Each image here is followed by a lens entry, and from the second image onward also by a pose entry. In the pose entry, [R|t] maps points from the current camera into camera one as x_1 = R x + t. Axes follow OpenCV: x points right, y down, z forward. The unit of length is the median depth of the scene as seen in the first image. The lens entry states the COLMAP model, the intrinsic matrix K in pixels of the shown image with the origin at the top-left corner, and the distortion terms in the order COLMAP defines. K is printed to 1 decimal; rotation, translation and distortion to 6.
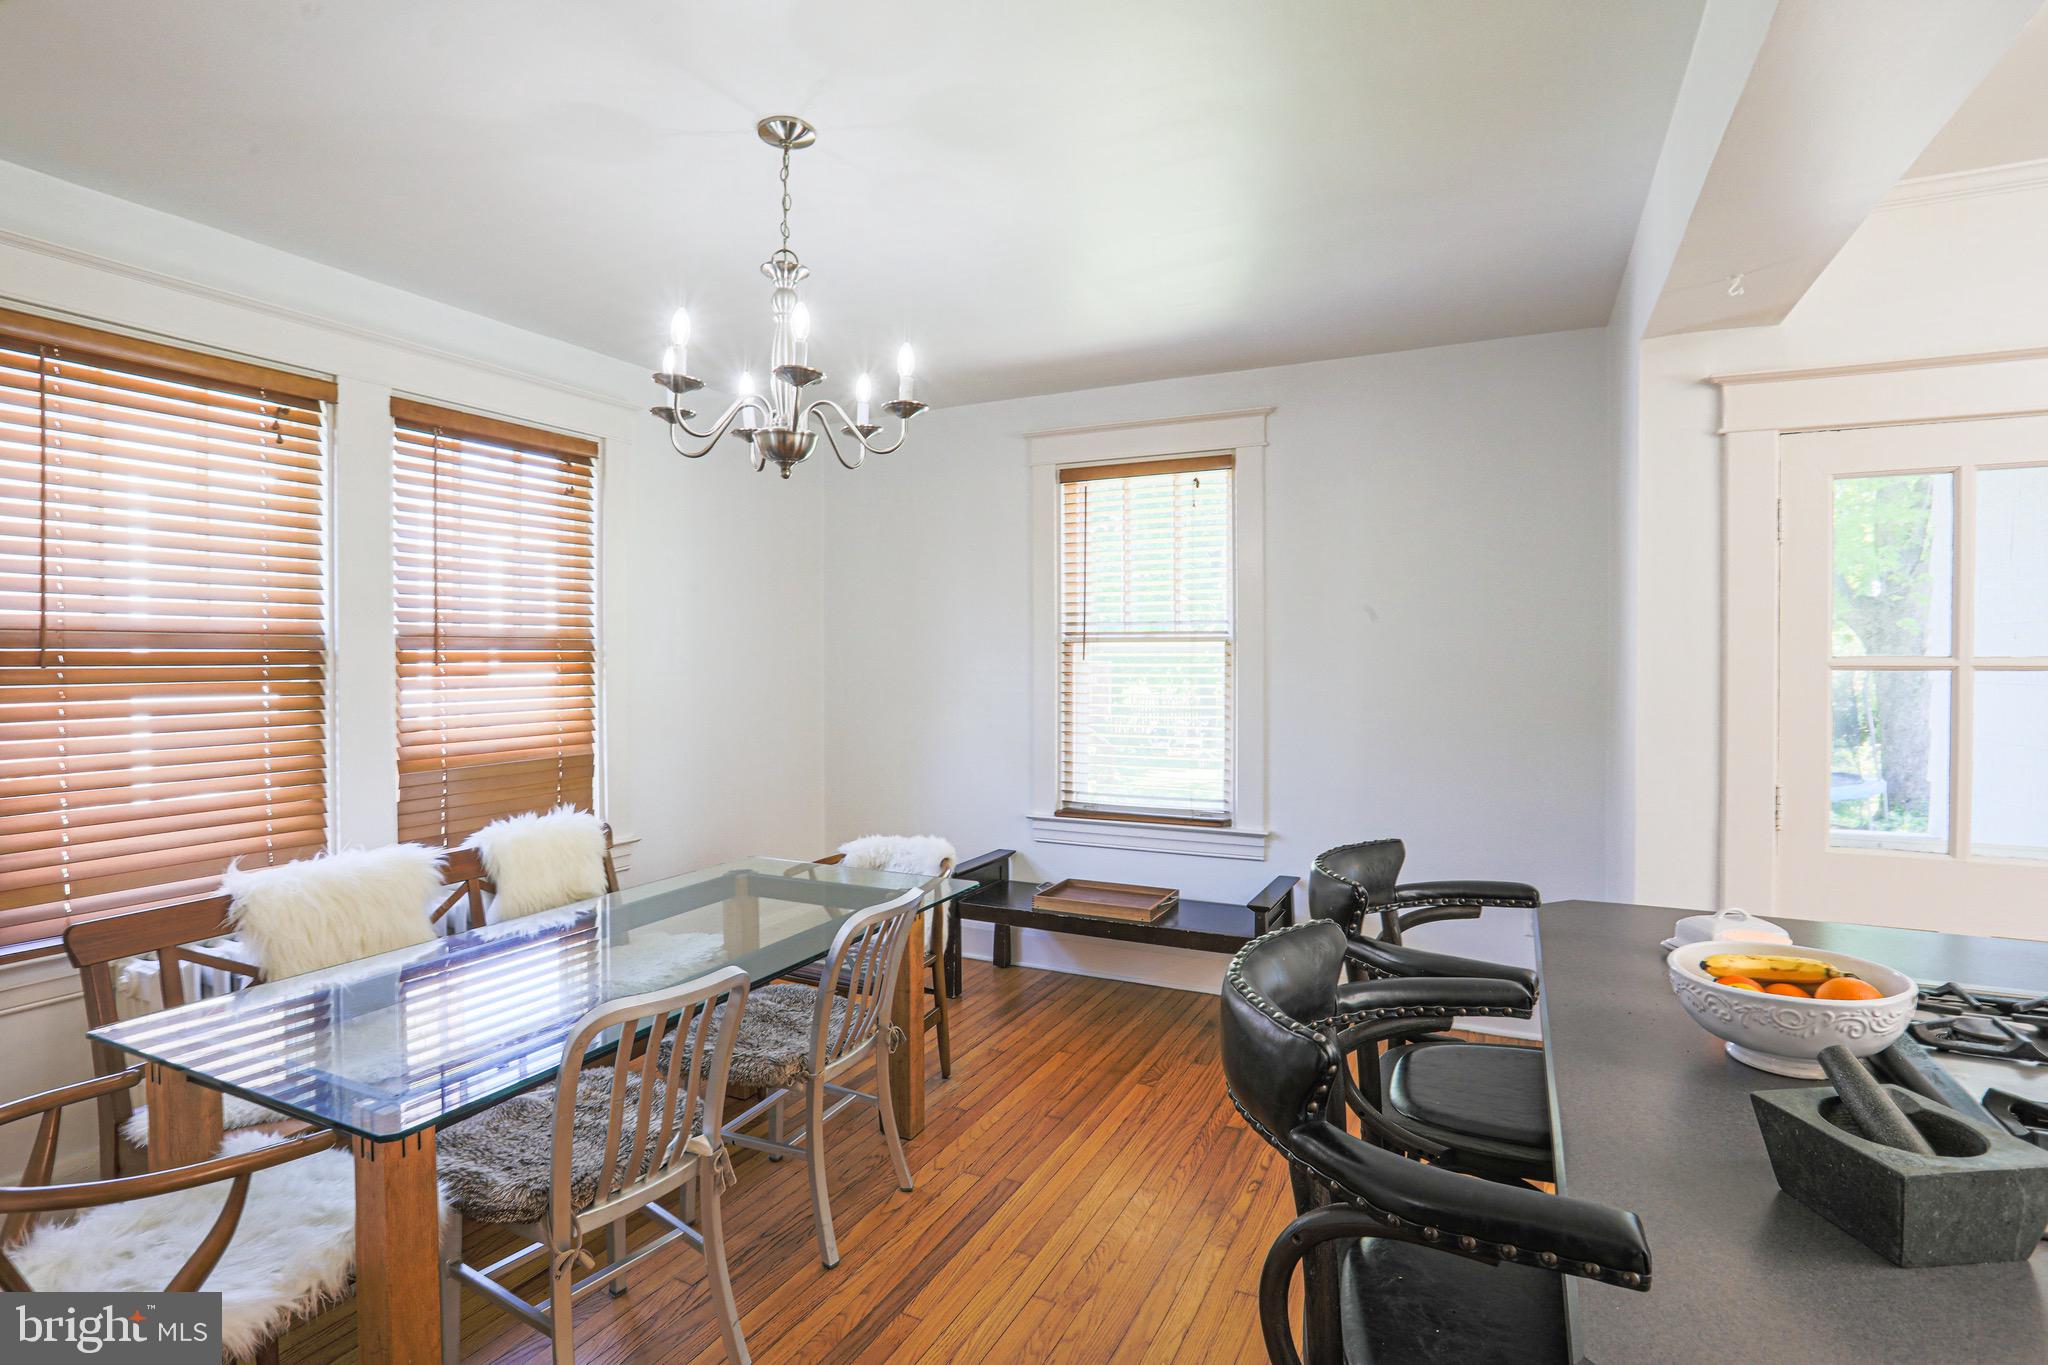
lens RADIAL K [[995.0, 0, 1026.9], [0, 995.0, 670.3], [0, 0, 1]] dist [-0.061609, 0.027998]
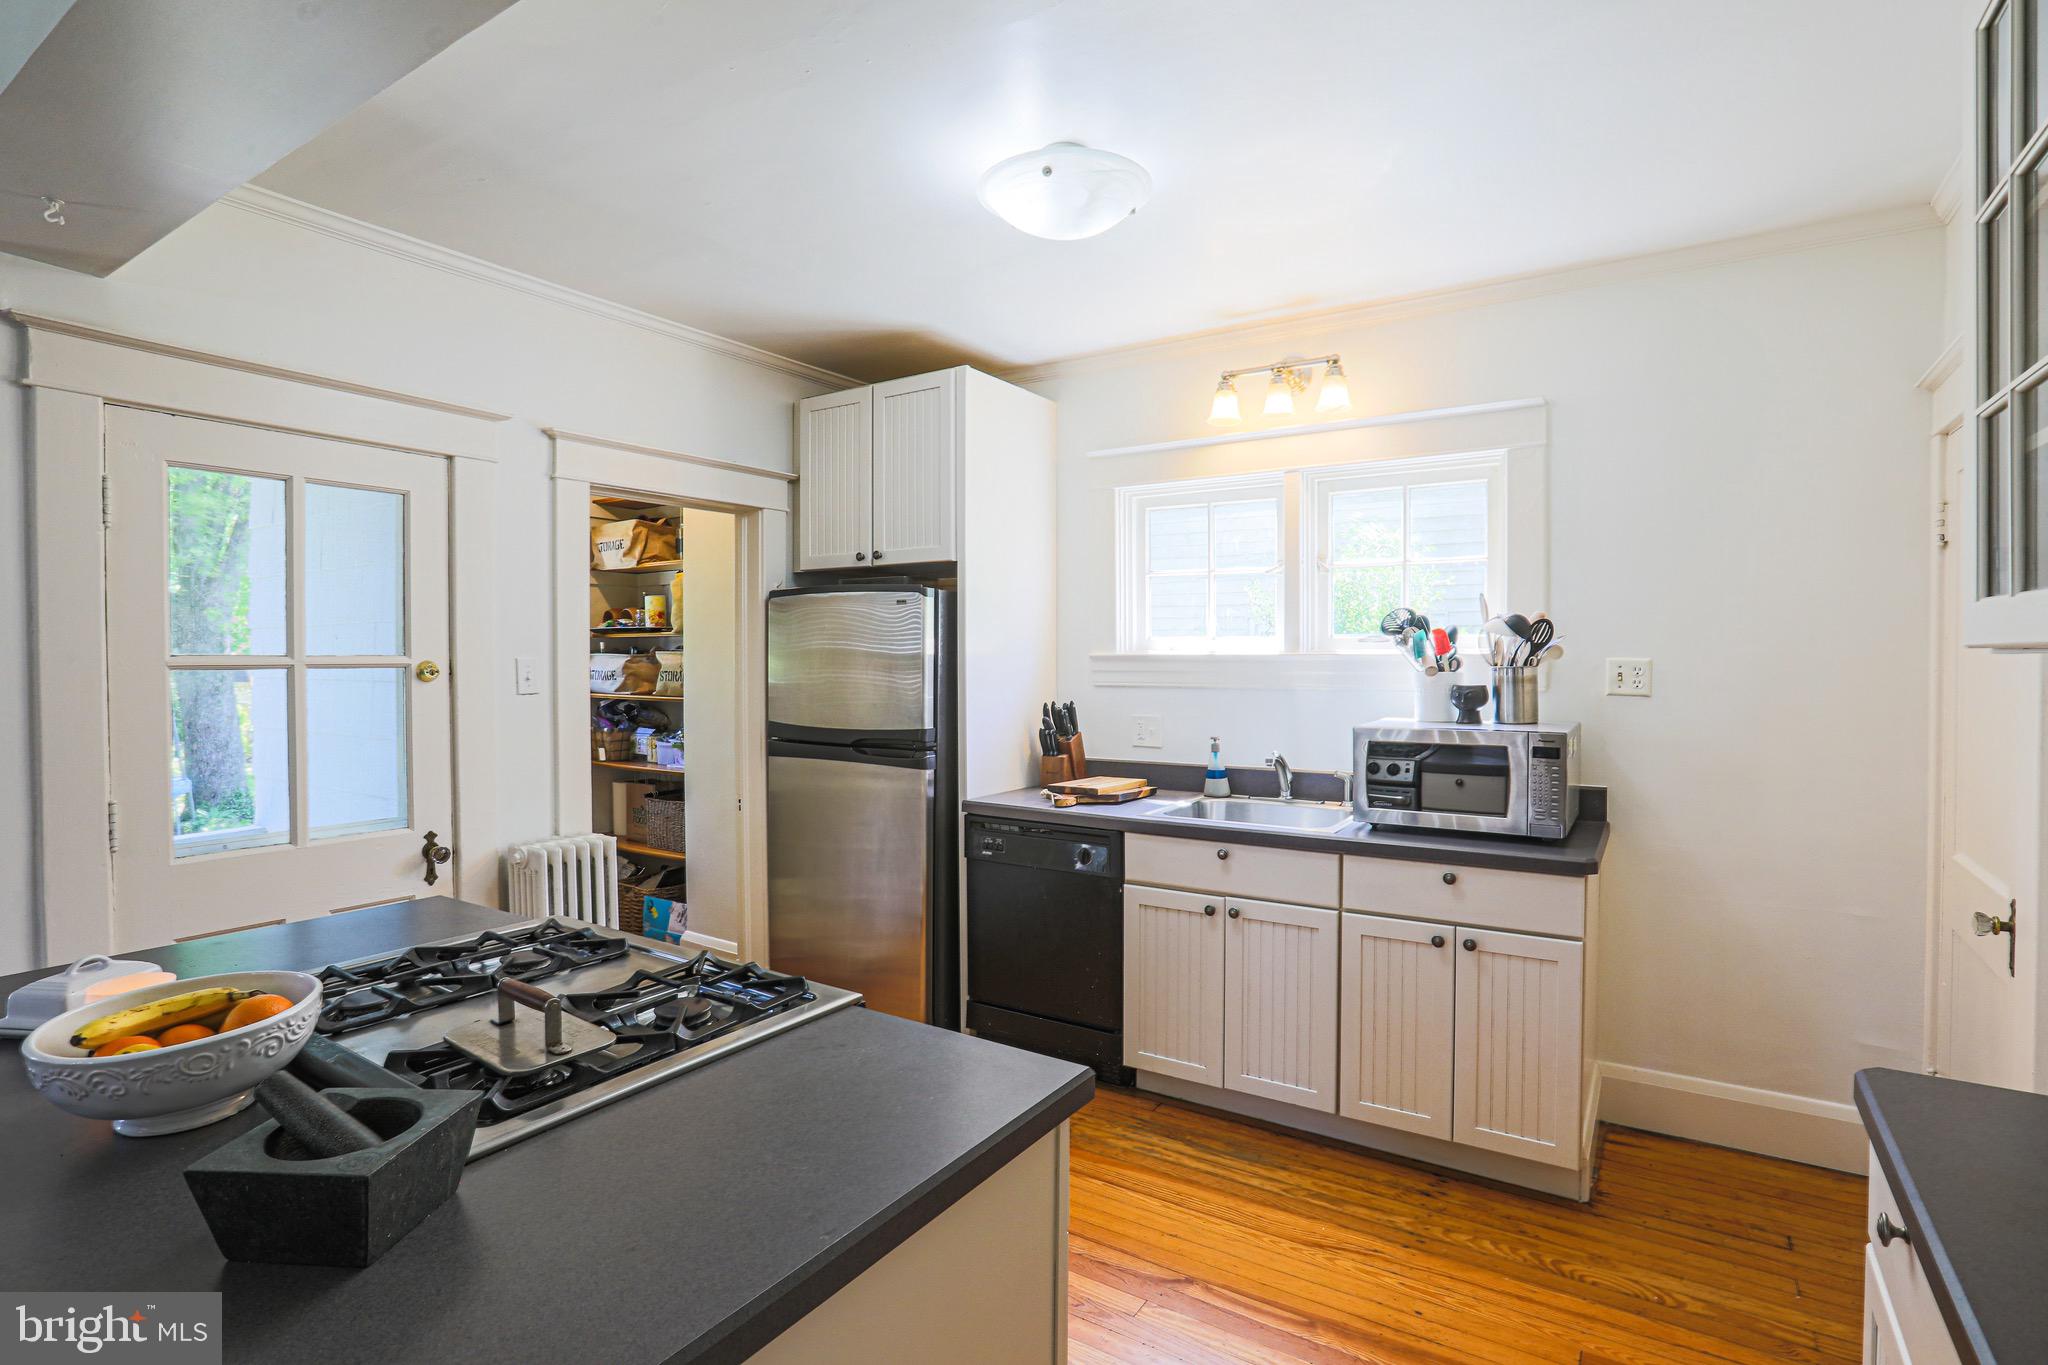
lens RADIAL K [[984.6, 0, 1069.7], [0, 984.6, 671.6], [0, 0, 1]] dist [-0.070559, 0.023819]
pose [[0.087913, -0.017413, 0.995976, 0.005322], [0.014124, 0.999768, 0.016233, -0.003066], [-0.996028, 0.012640, 0.088139, 0.110834]]
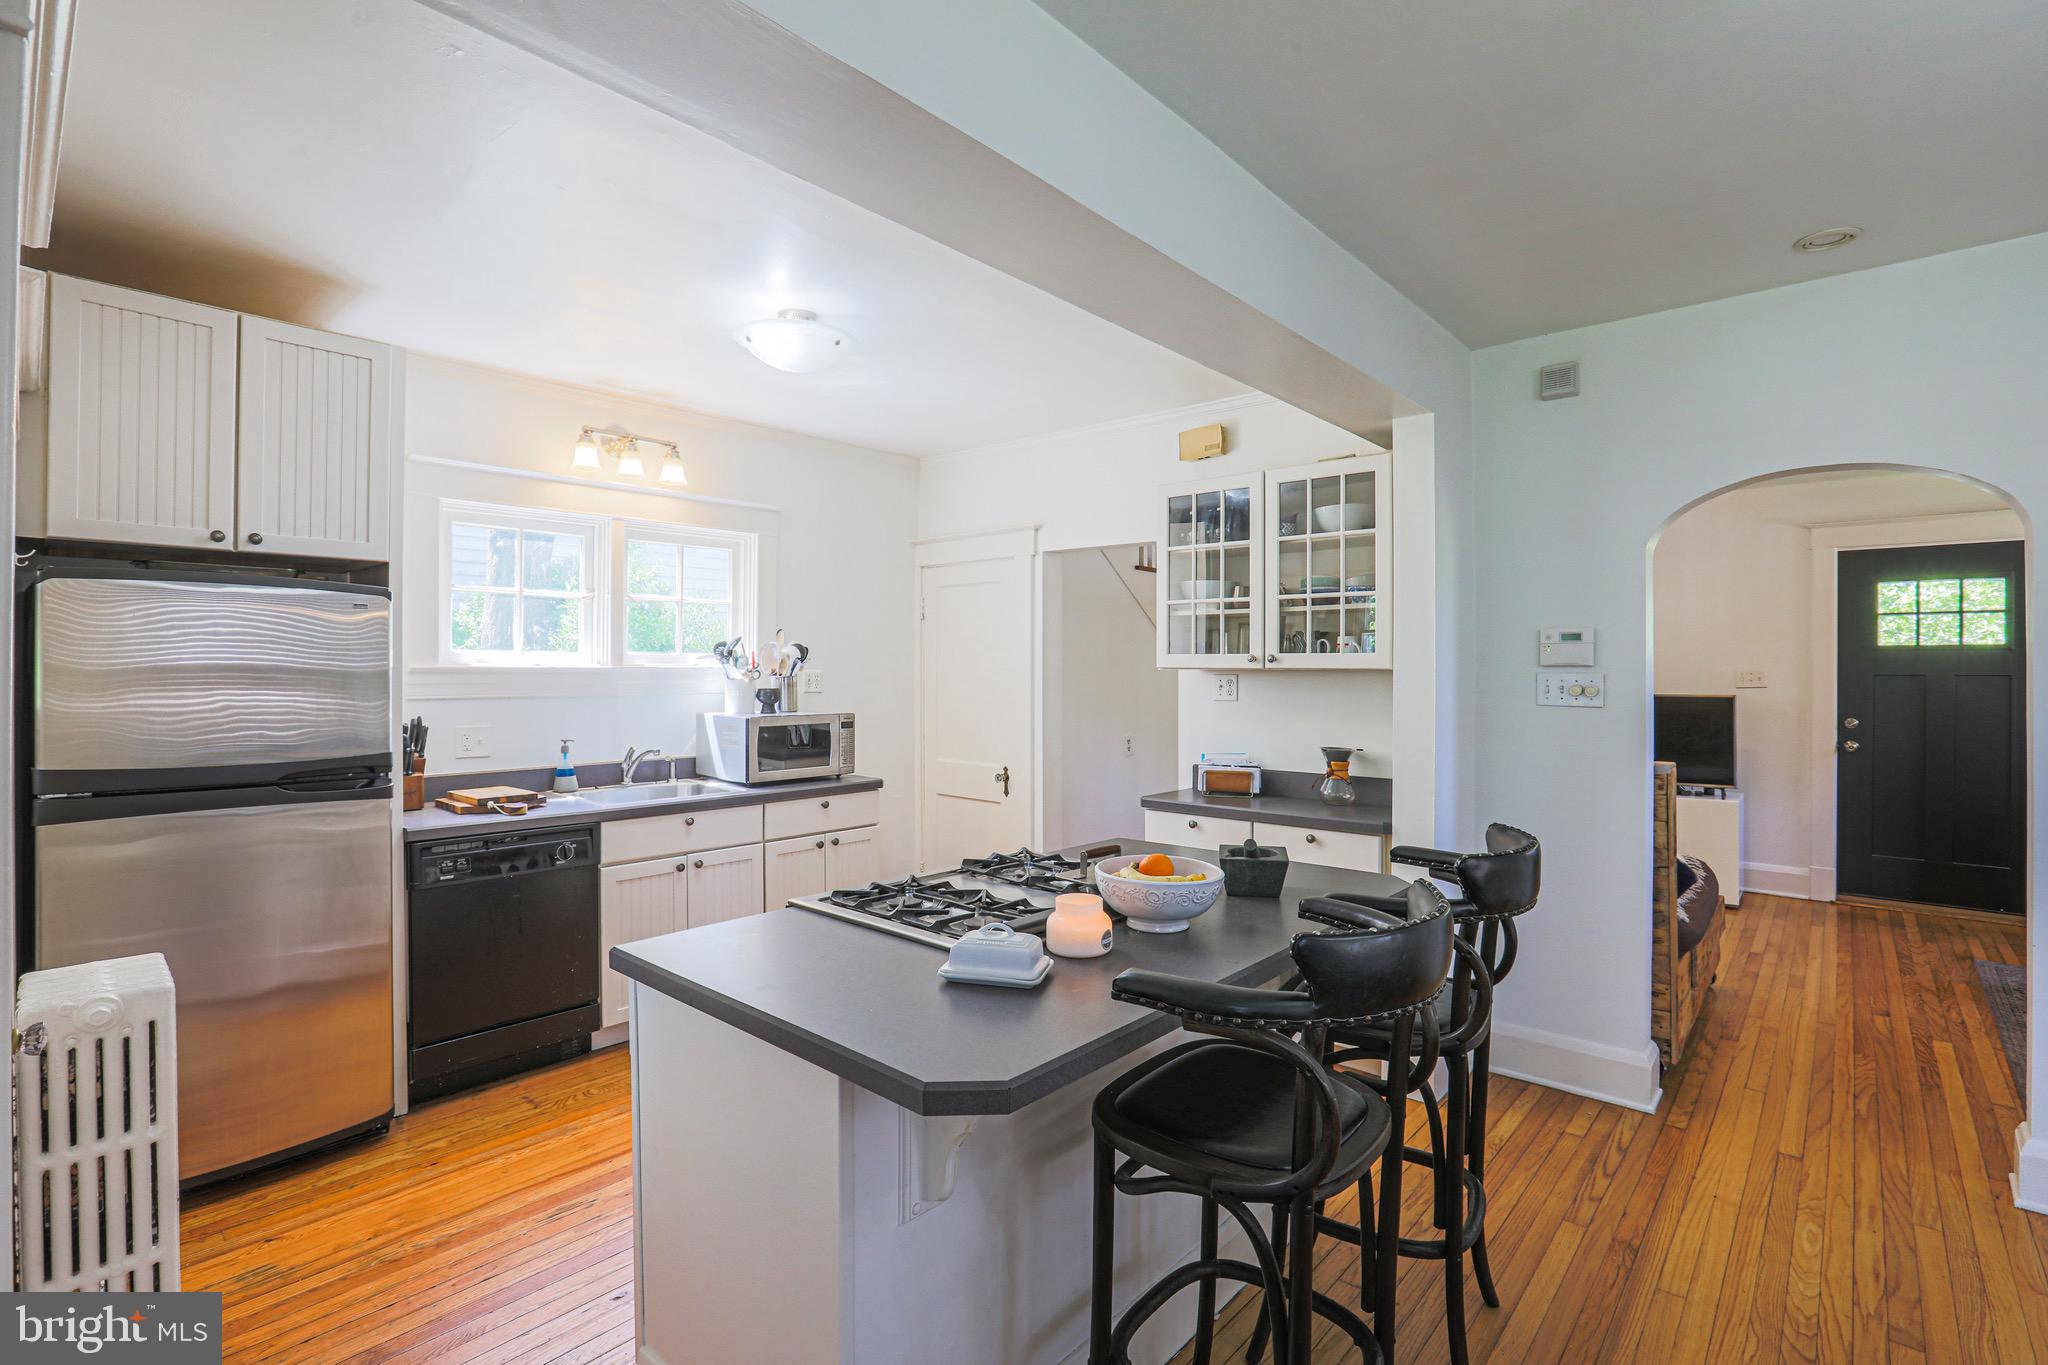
lens RADIAL K [[951.5, 0, 1018.1], [0, 951.5, 665.1], [0, 0, 1]] dist [-0.066670, 0.023435]
pose [[-0.963873, -0.002650, 0.266350, 0.634290], [0.000081, 0.999948, 0.010241, -0.041440], [-0.266363, 0.009892, -0.963822, 2.647181]]
